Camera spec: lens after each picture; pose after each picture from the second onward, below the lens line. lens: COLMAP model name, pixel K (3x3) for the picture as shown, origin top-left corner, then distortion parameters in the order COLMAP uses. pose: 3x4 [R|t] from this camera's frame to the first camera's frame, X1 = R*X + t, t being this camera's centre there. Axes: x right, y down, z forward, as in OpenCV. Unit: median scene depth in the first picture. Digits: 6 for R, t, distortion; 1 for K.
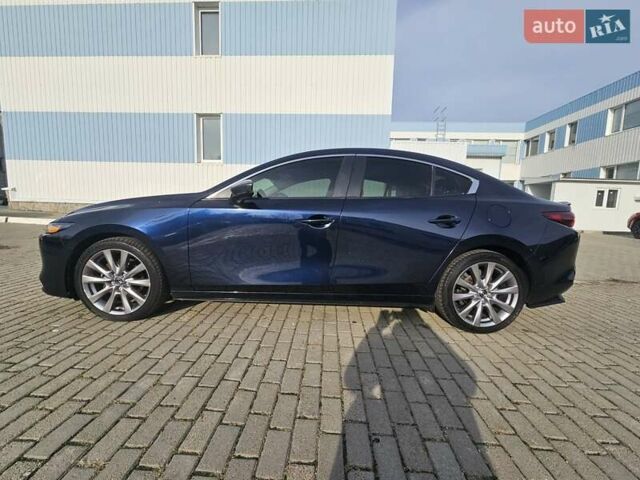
lens RADIAL K [[256.3, 0, 318.3], [0, 256.3, 240.2], [0, 0, 1]] dist [0.003133, 0.000408]
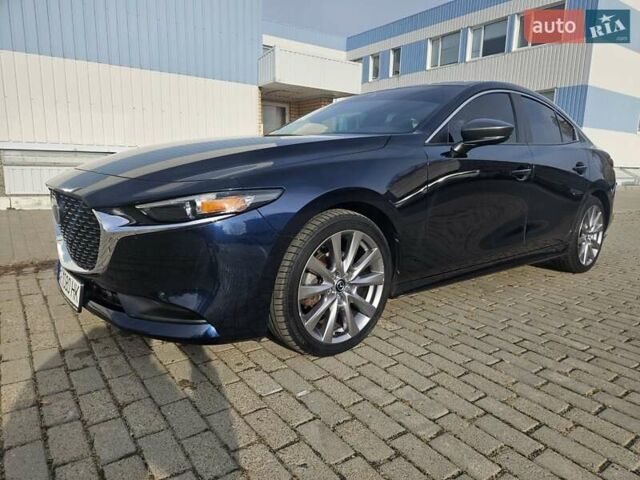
lens RADIAL K [[429.0, 0, 325.1], [0, 429.0, 242.1], [0, 0, 1]] dist [0.049570, -0.039012]
pose [[0.785463, -0.126867, 0.605766, -0.129826], [0.079494, 0.991338, 0.104543, -0.003058], [-0.613782, -0.033960, 0.788744, 0.026468]]
